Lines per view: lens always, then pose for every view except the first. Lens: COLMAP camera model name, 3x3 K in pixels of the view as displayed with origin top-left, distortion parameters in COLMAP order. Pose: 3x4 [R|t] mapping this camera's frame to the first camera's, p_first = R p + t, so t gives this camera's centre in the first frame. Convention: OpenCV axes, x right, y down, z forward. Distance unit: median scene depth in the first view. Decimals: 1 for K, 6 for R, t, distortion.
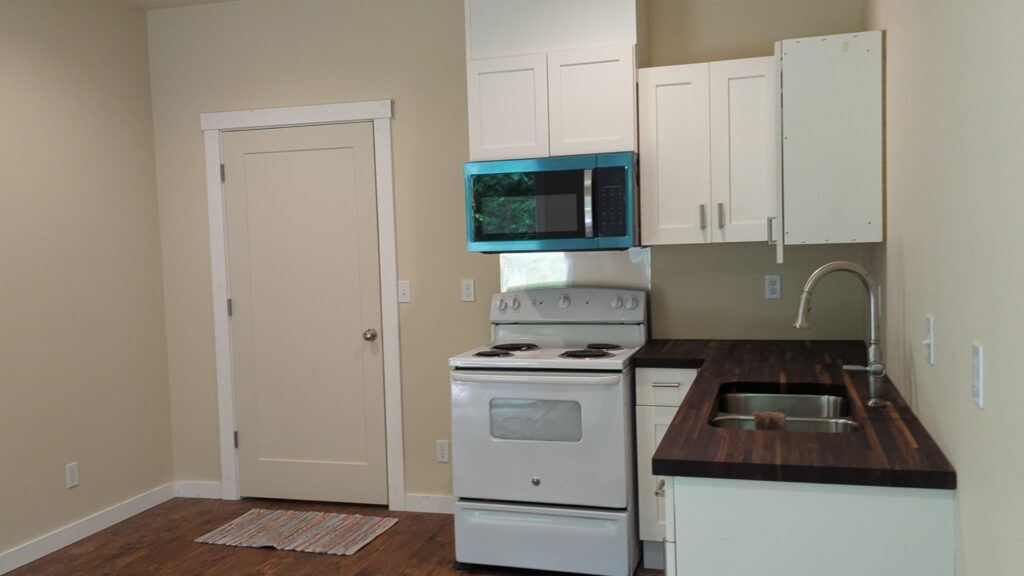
lens RADIAL K [[861.1, 0, 510.2], [0, 861.1, 290.9], [0, 0, 1]] dist [-0.011995, 0.007875]
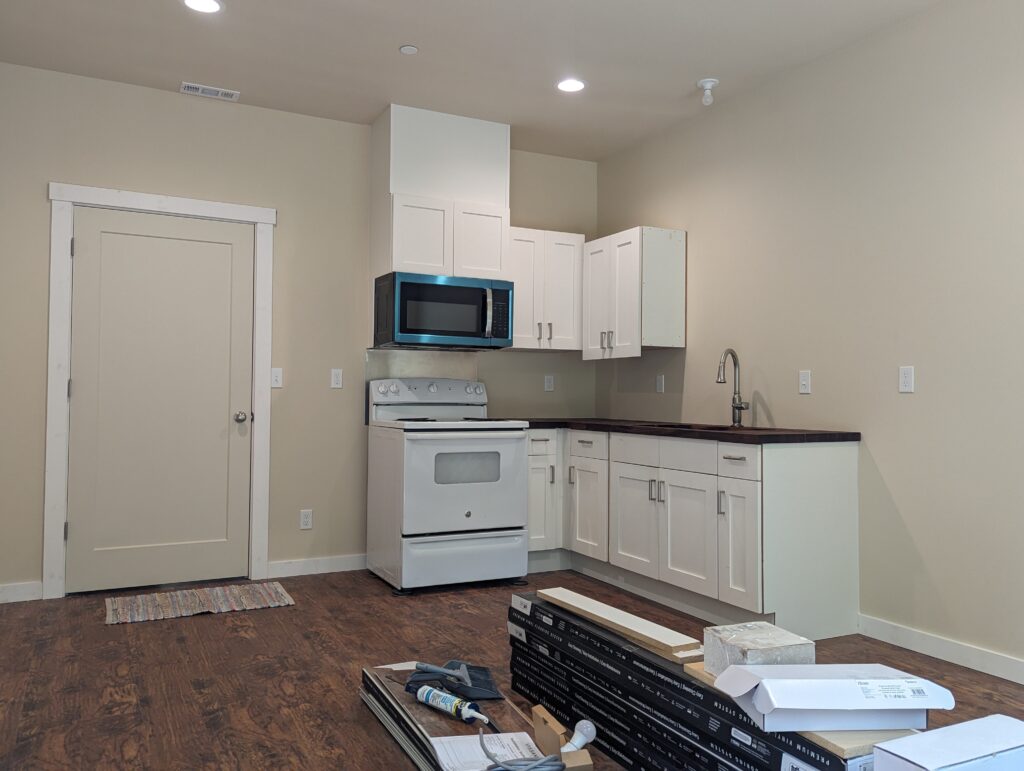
lens RADIAL K [[800.2, 0, 511.8], [0, 800.2, 383.0], [0, 0, 1]] dist [-0.019716, -0.003544]
pose [[0.712549, 0.054012, 0.699541, -0.701657], [0.010996, 0.996050, -0.088106, 0.113357], [-0.701537, 0.070472, 0.709140, 0.049970]]
